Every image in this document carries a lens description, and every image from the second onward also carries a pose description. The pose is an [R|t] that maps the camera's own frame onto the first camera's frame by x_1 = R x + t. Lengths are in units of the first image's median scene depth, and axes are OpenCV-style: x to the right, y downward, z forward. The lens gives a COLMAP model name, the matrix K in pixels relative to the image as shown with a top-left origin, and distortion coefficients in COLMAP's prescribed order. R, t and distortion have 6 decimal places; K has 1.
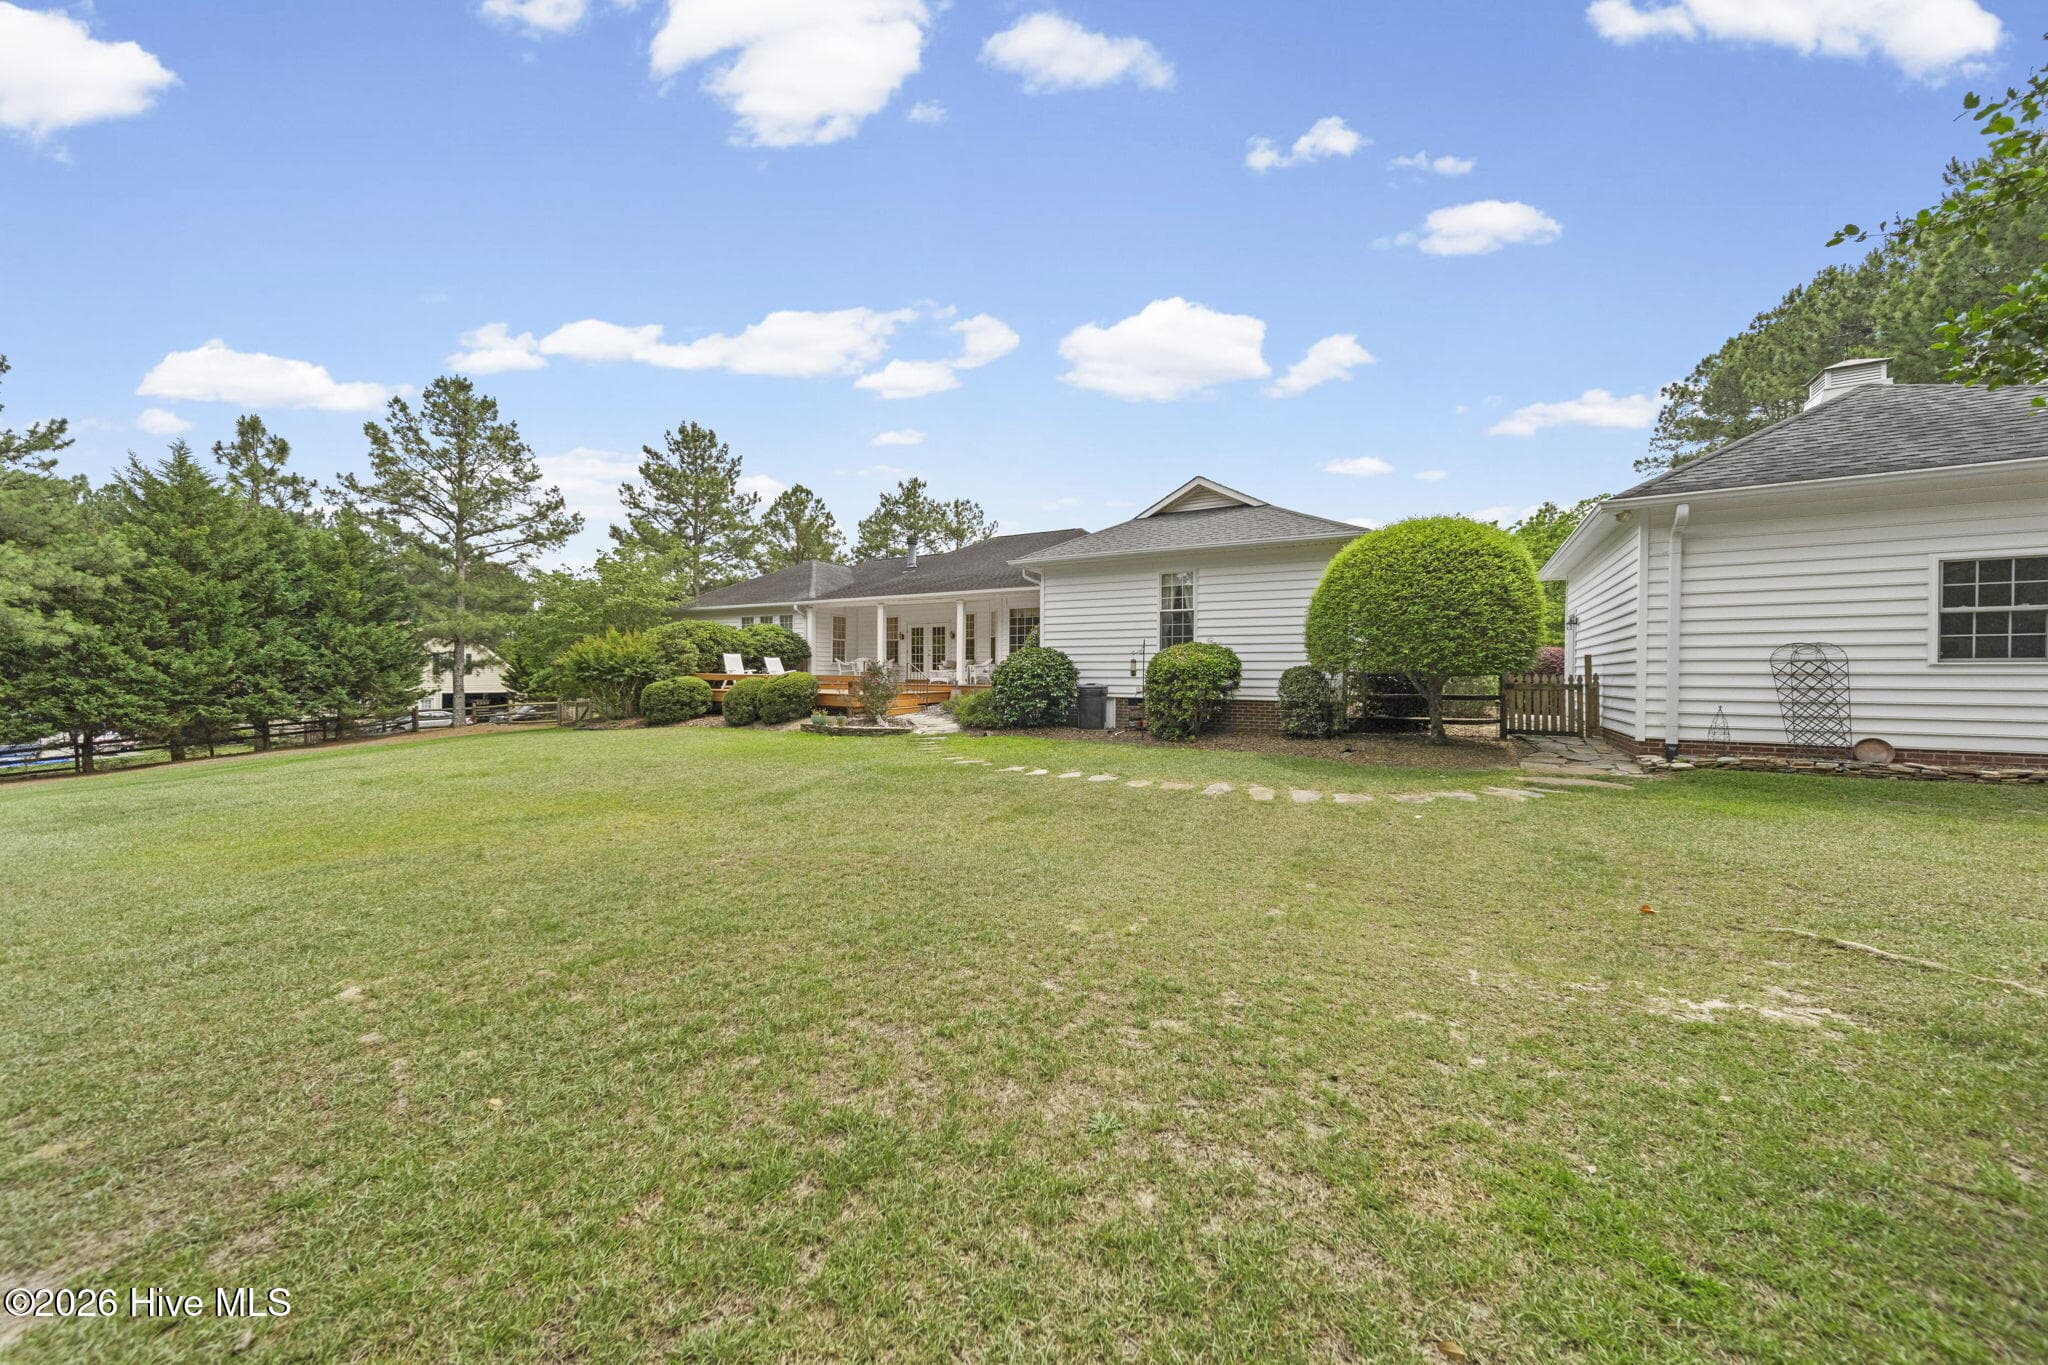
lens RADIAL K [[712.0, 0, 1020.2], [0, 712.0, 680.0], [0, 0, 1]] dist [0.012268, -0.000076]
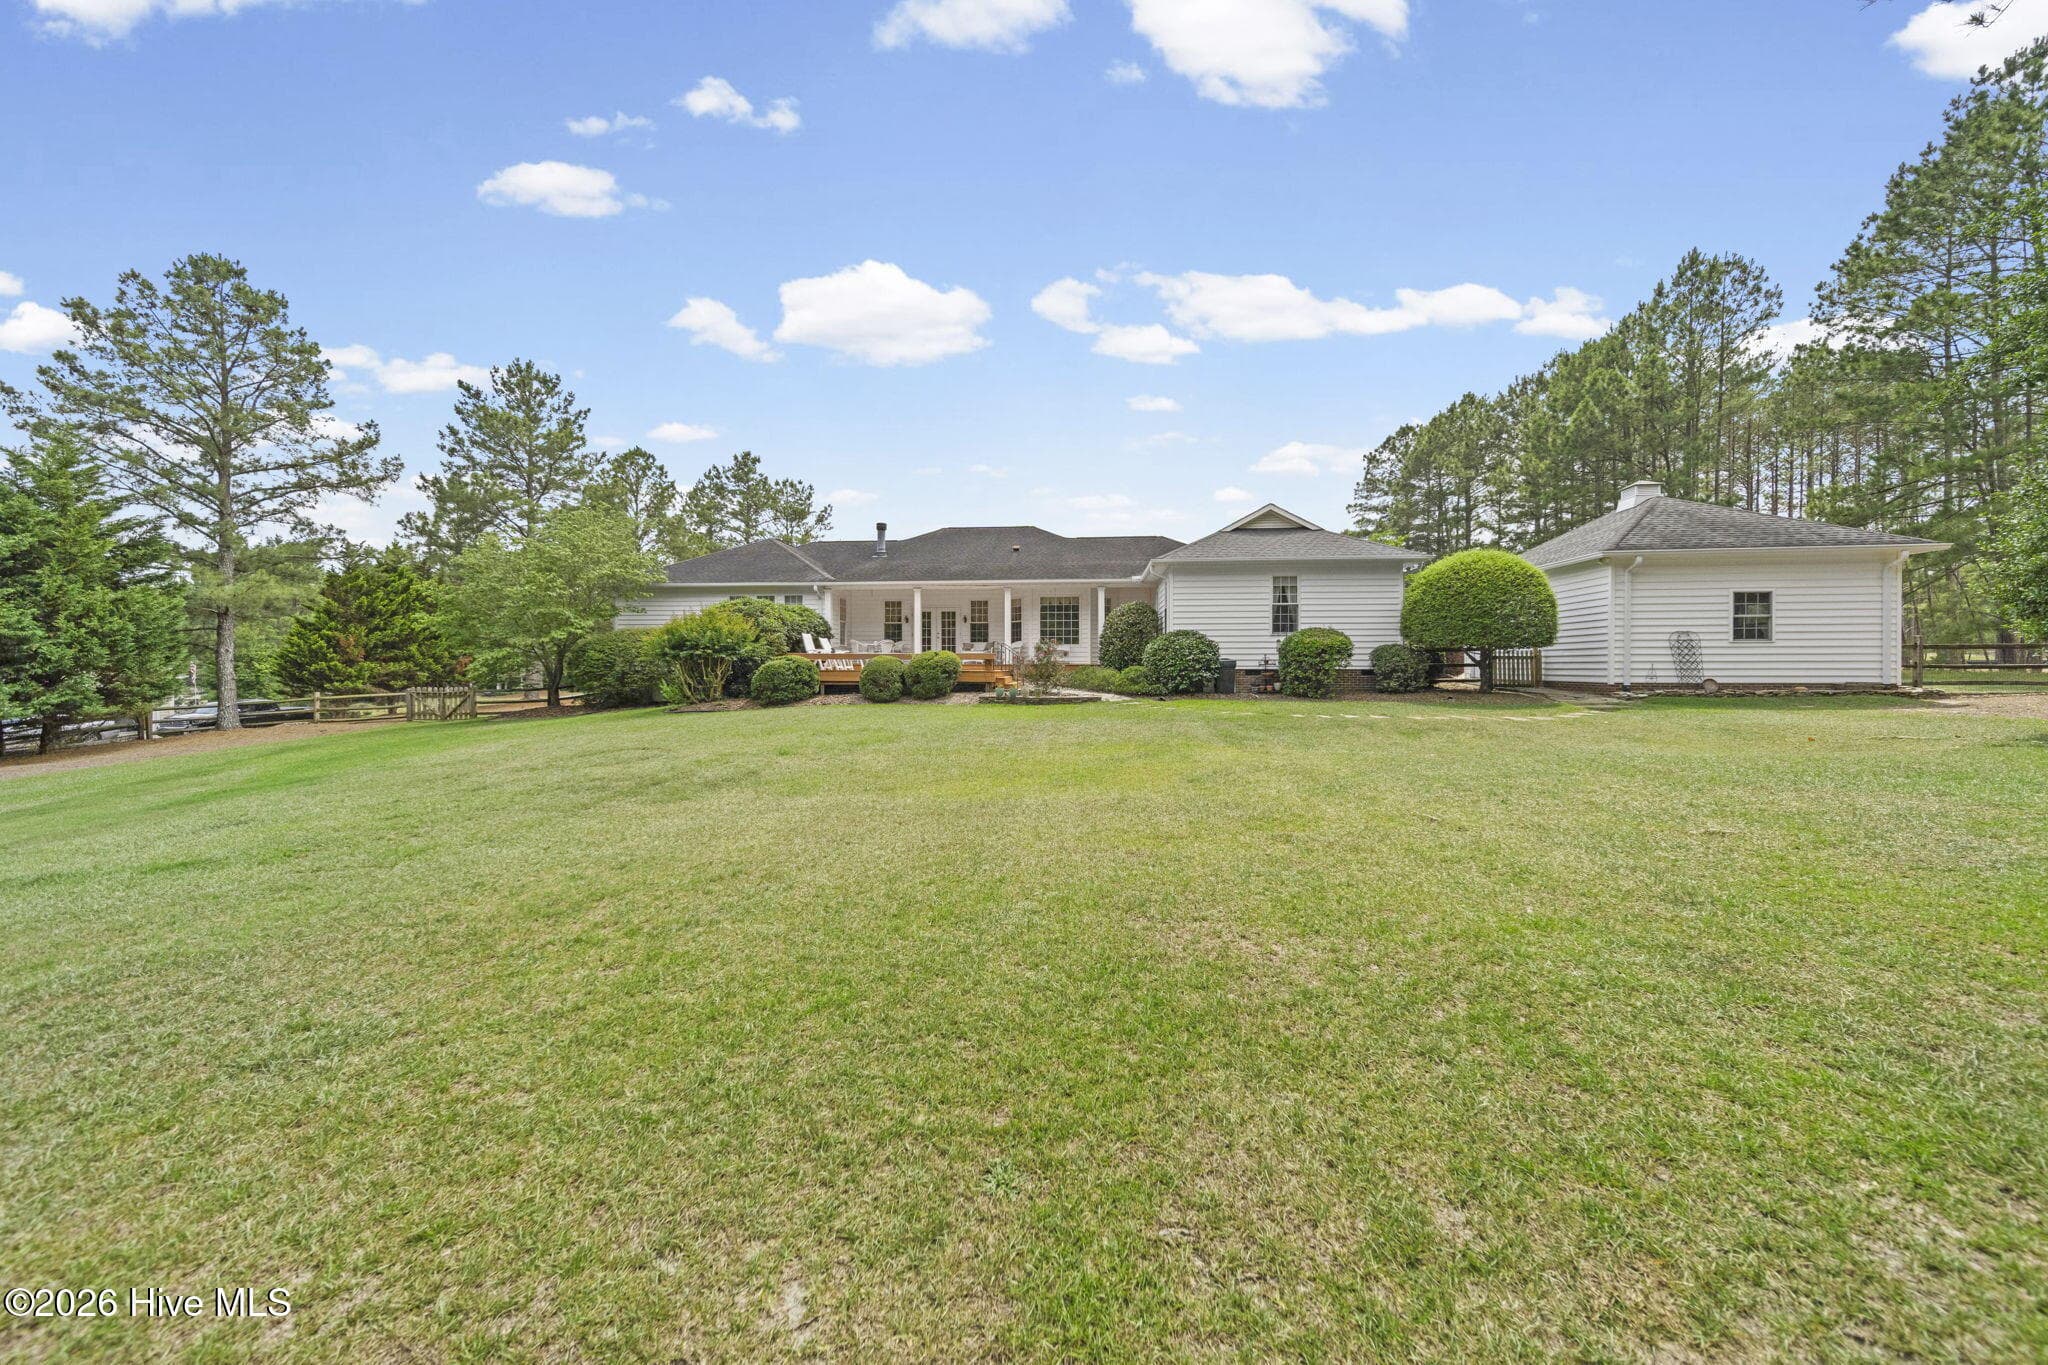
lens RADIAL K [[712.0, 0, 1020.2], [0, 712.0, 680.0], [0, 0, 1]] dist [0.012268, -0.000076]
pose [[0.916223, -0.013175, 0.400452, -0.441623], [0.007535, 0.999849, 0.015655, 0.012120], [-0.400597, -0.011326, 0.916184, -0.022950]]
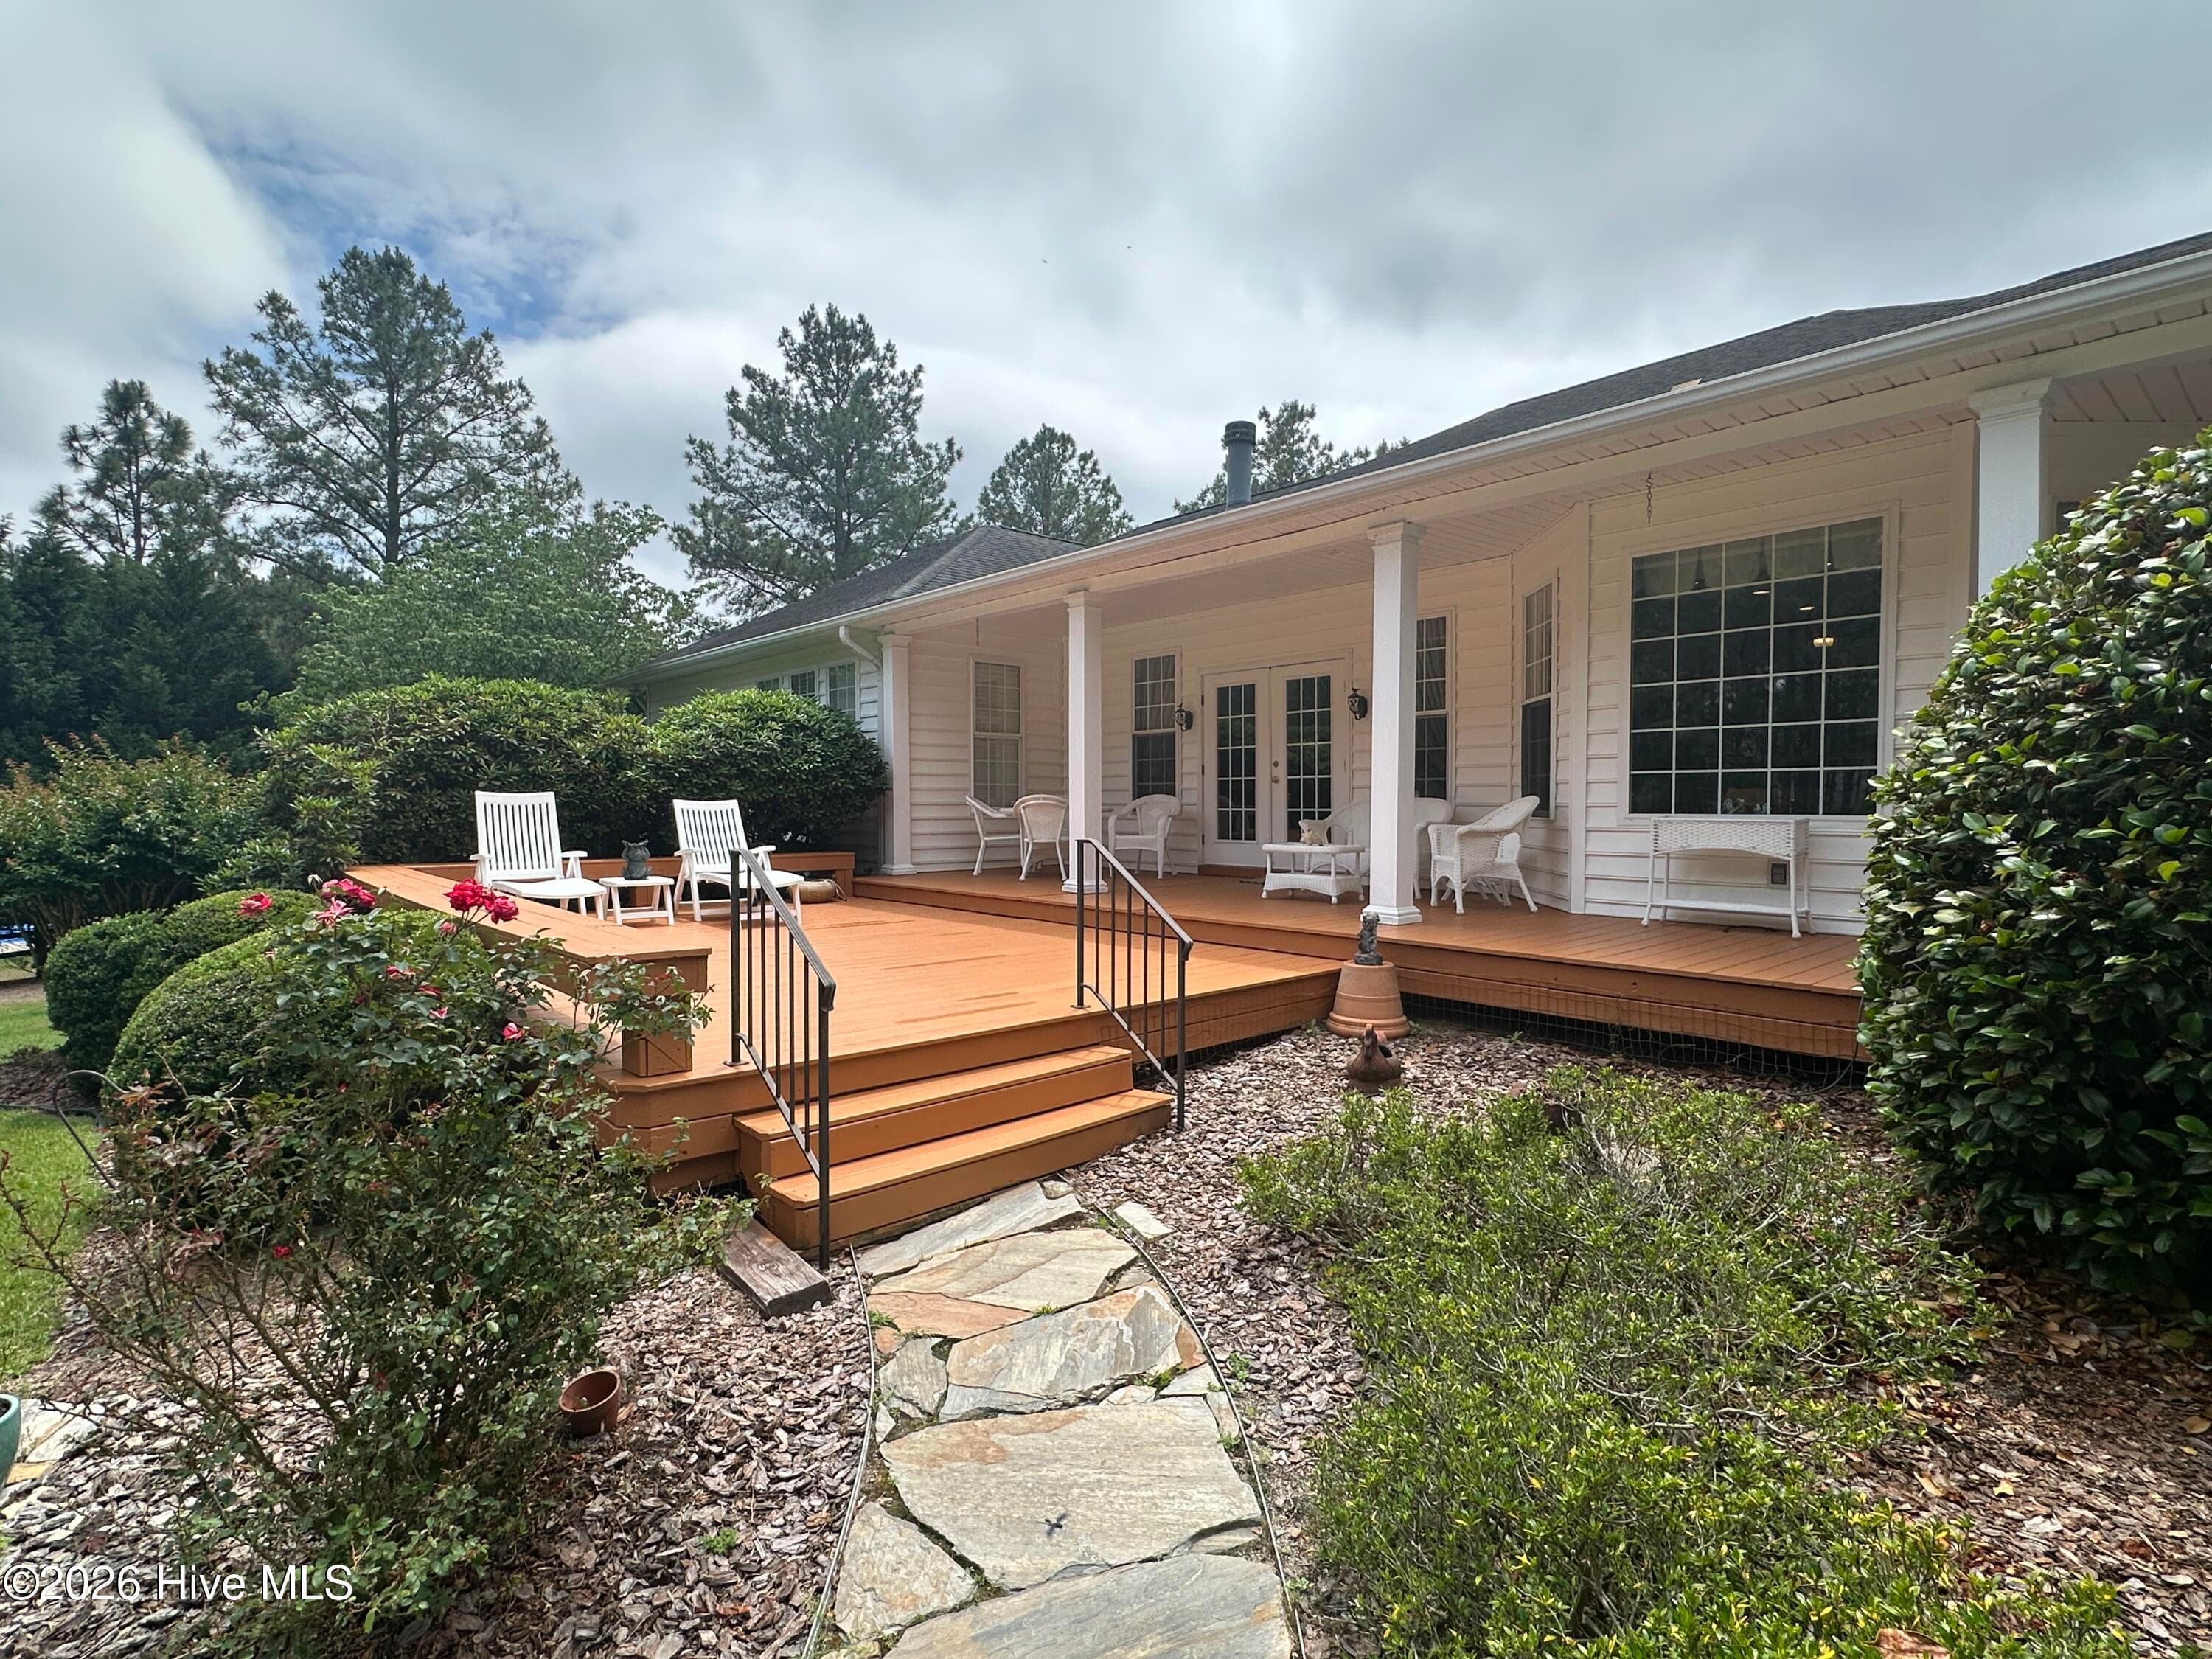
lens RADIAL K [[1097.7, 0, 1096.9], [0, 1097.7, 840.1], [0, 0, 1]] dist [0.001997, 0.000312]
pose [[0.941846, 0.006332, -0.335986, -0.048329], [0.003102, 0.999616, 0.027535, -0.023844], [0.336031, -0.026976, 0.941465, 0.566216]]
